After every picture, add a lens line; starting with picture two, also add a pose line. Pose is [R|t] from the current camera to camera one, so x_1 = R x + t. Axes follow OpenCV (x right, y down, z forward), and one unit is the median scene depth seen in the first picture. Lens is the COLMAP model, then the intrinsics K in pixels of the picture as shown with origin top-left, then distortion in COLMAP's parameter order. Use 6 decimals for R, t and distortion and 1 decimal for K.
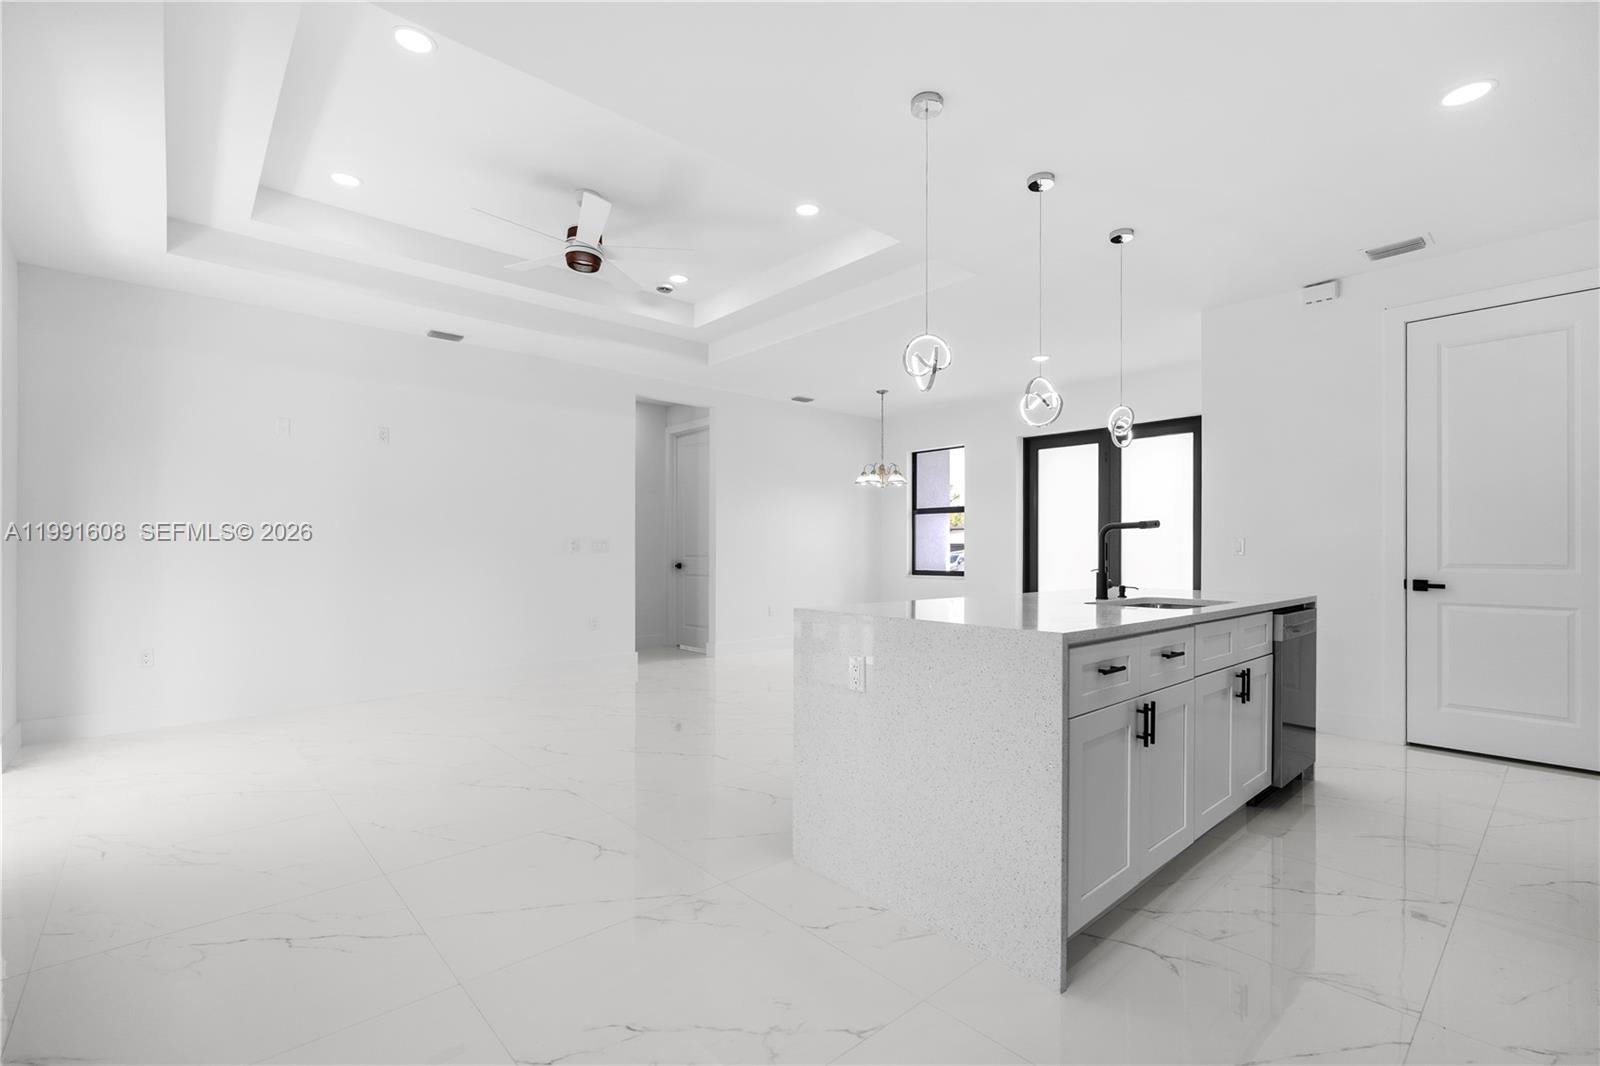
lens RADIAL K [[714.6, 0, 798.5], [0, 714.6, 554.0], [0, 0, 1]] dist [-0.000827, 0.000316]
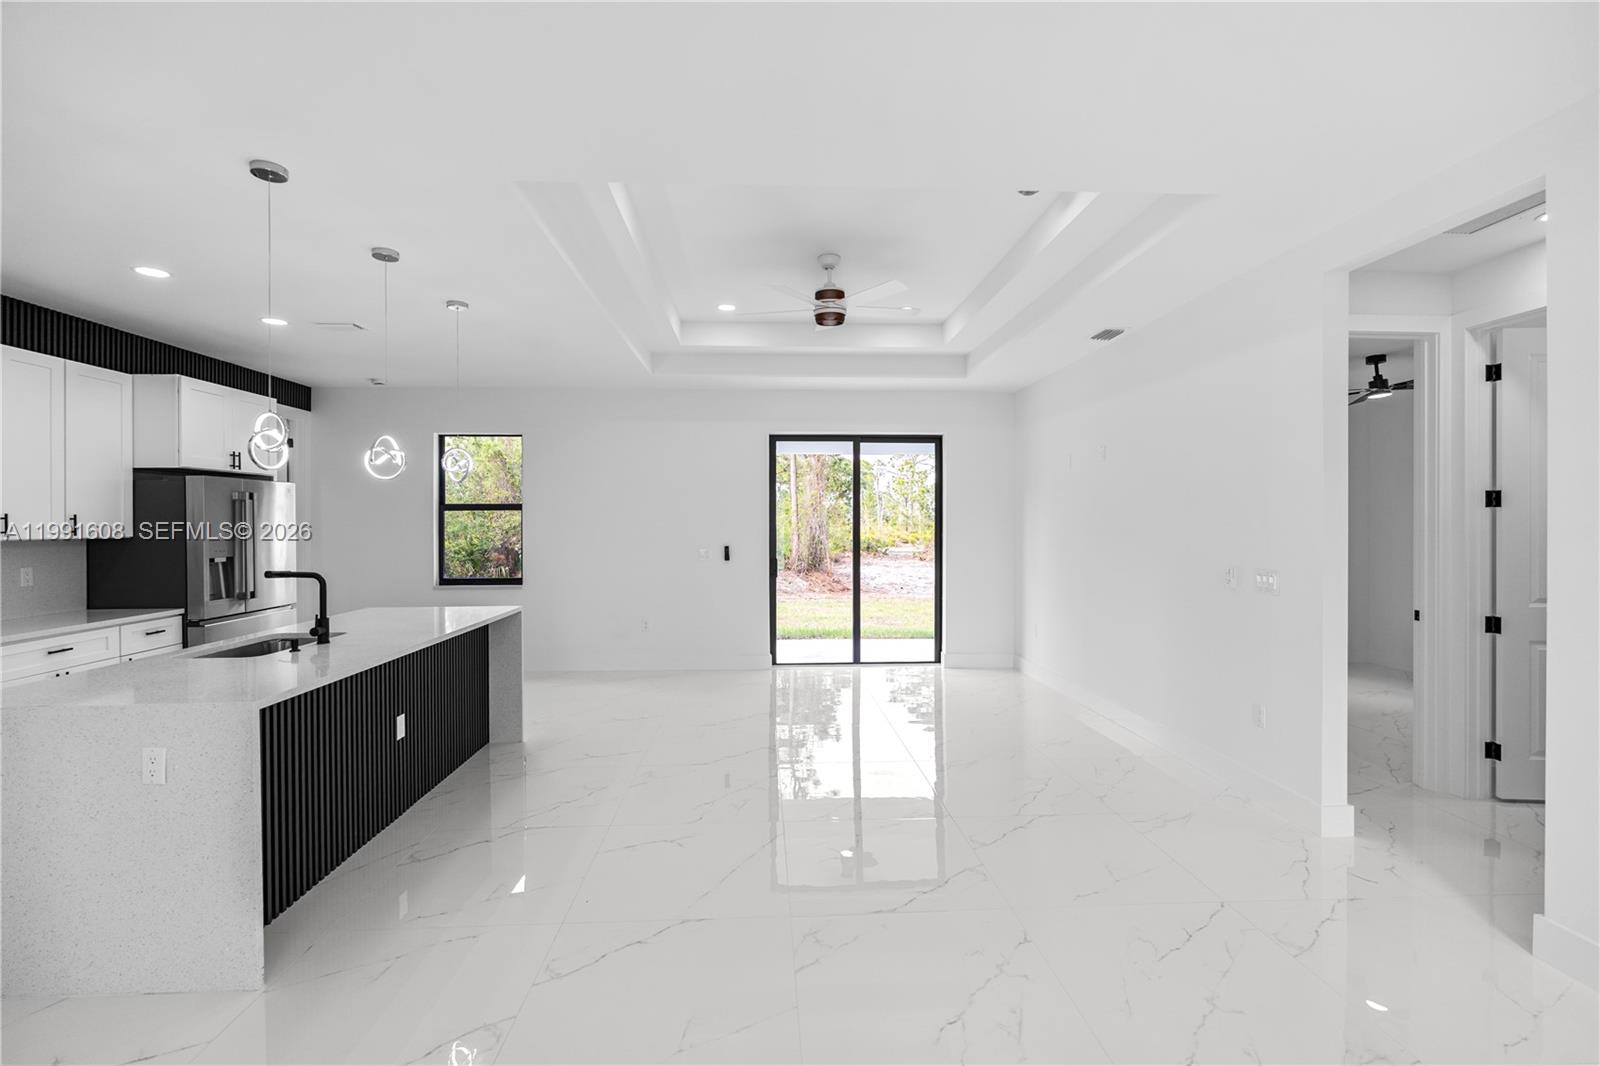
lens RADIAL K [[722.2, 0, 800.8], [0, 722.2, 519.9], [0, 0, 1]] dist [-0.000498, -0.000076]
pose [[-0.633512, -0.002567, -0.773728, 0.354908], [-0.001237, 0.999997, -0.002305, -0.051989], [0.773732, -0.000503, -0.633513, 0.983612]]
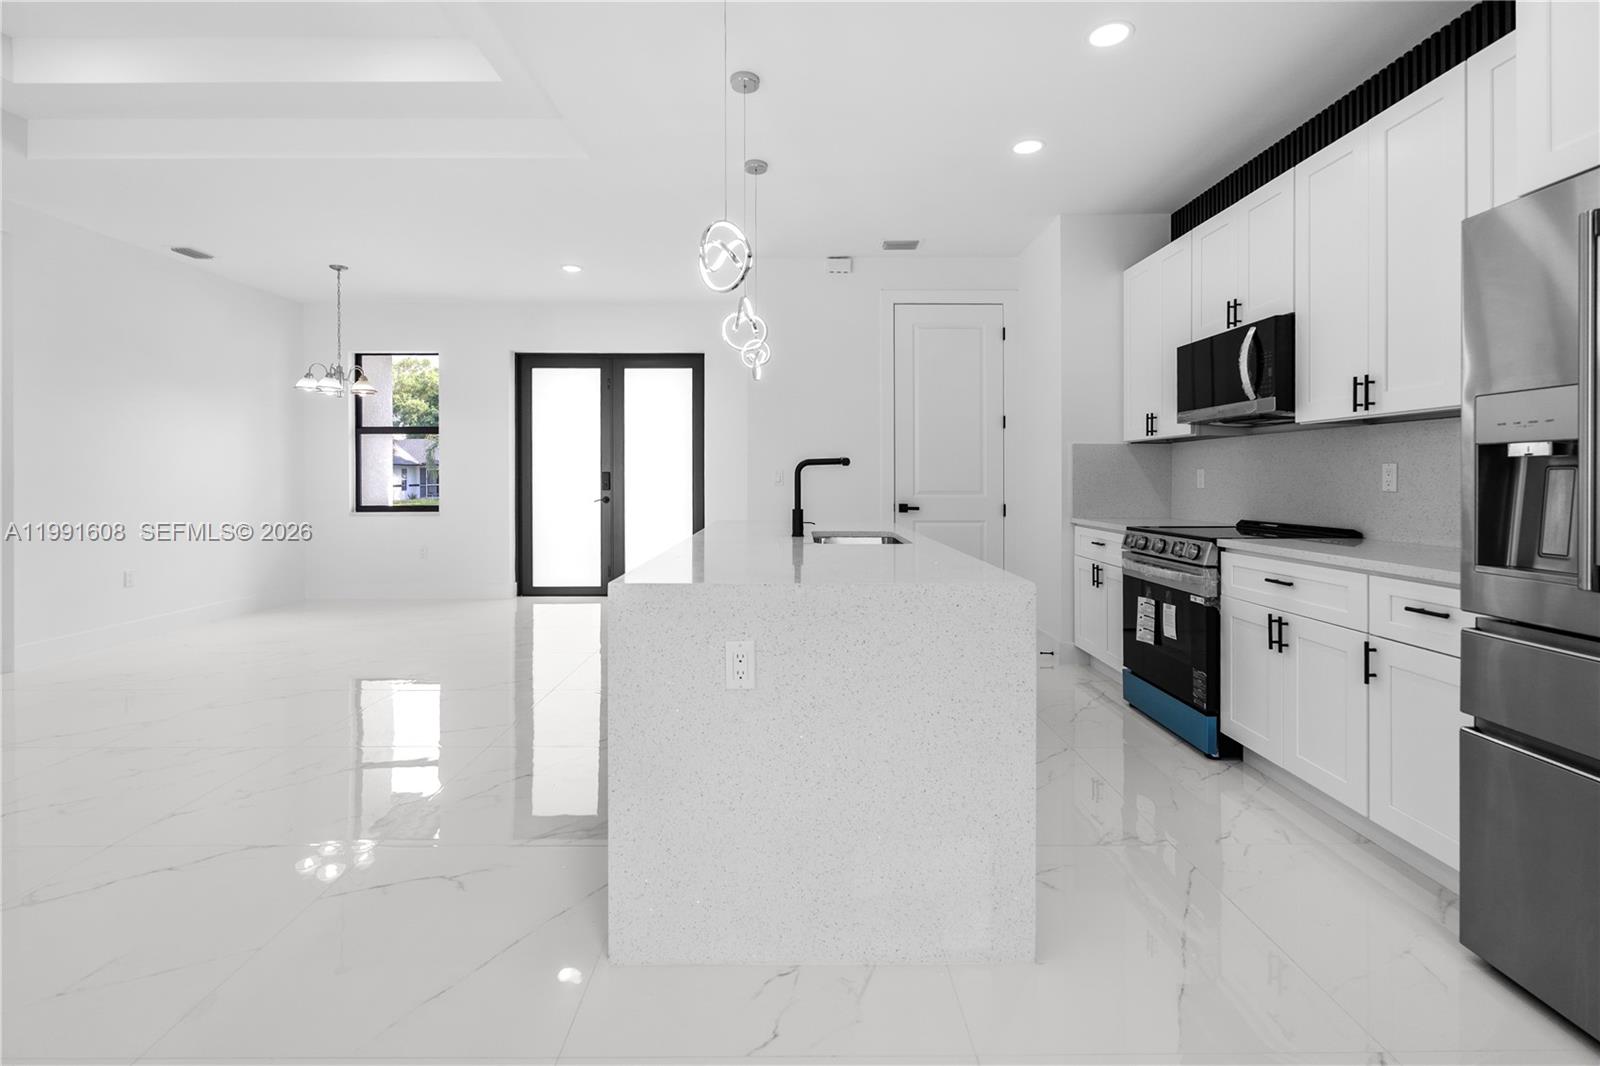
lens RADIAL K [[731.4, 0, 799.1], [0, 731.4, 478.3], [0, 0, 1]] dist [0.000505, -0.000046]
pose [[0.660394, -0.005980, 0.750896, -0.144692], [0.005863, 0.999979, 0.002807, -0.008597], [-0.750897, 0.002548, 0.660415, 0.150686]]
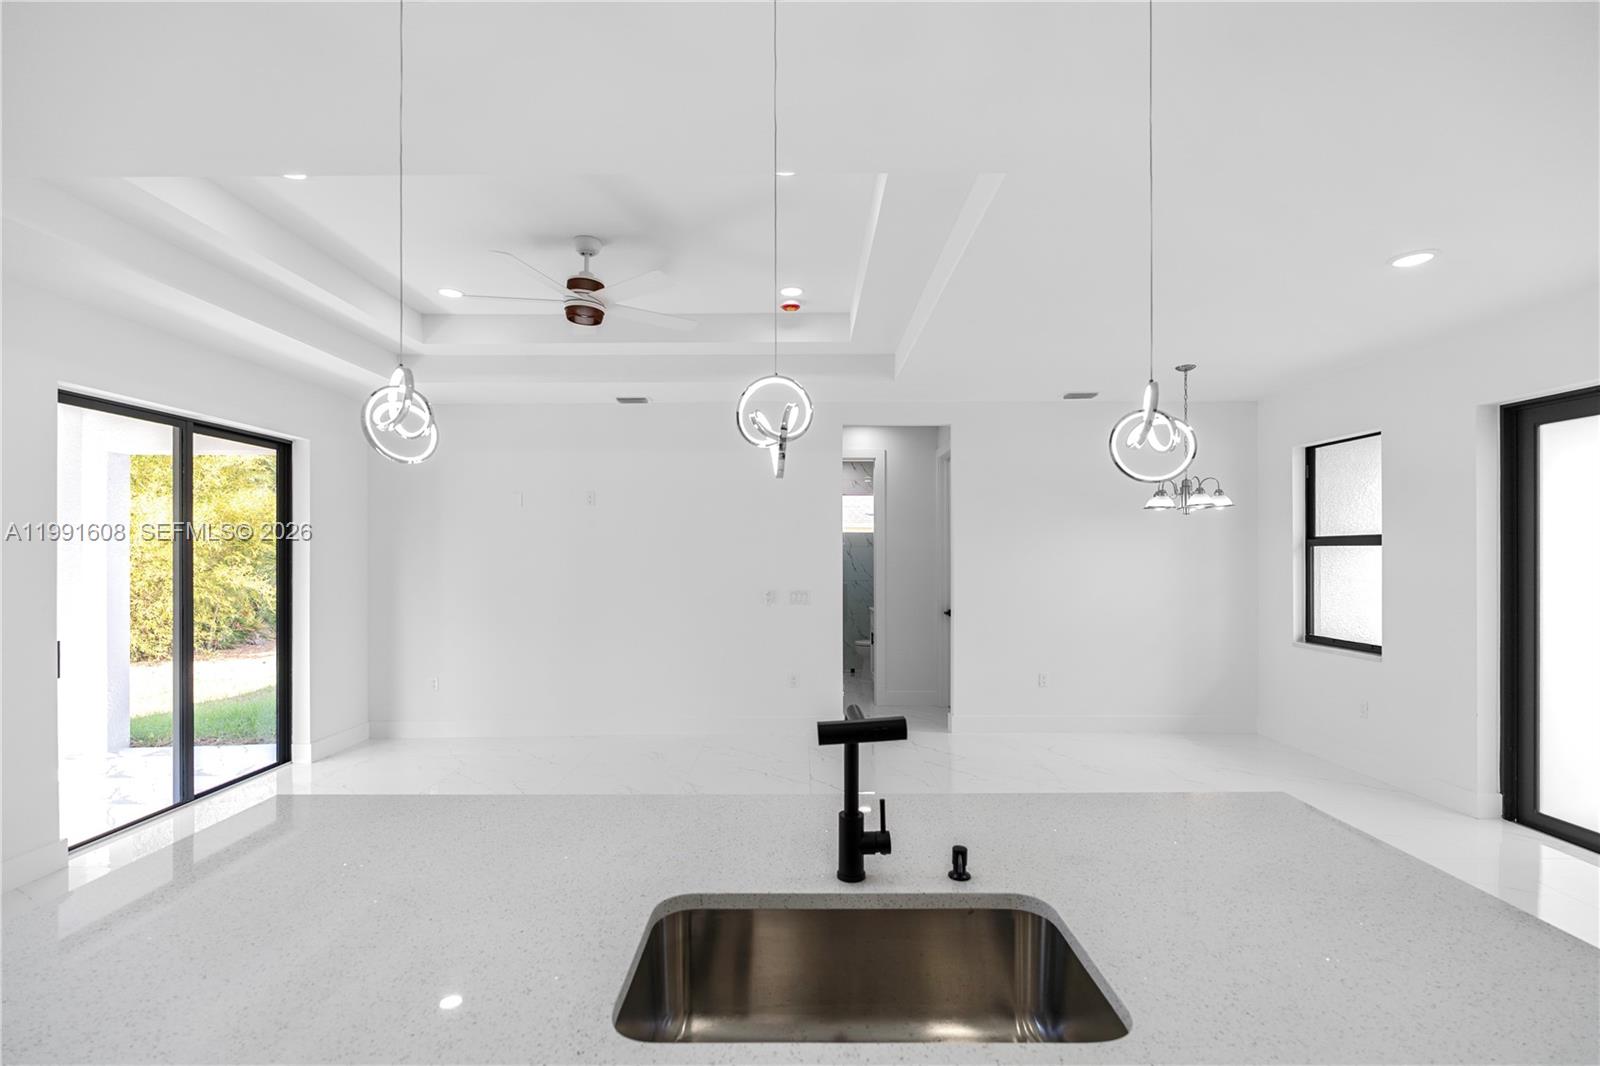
lens RADIAL K [[714.6, 0, 798.5], [0, 714.6, 554.0], [0, 0, 1]] dist [-0.000827, 0.000316]
pose [[0.746519, -0.003943, -0.665352, 0.301435], [0.001104, 0.999988, -0.004688, -0.056539], [0.665363, 0.002765, 0.746515, 0.290798]]
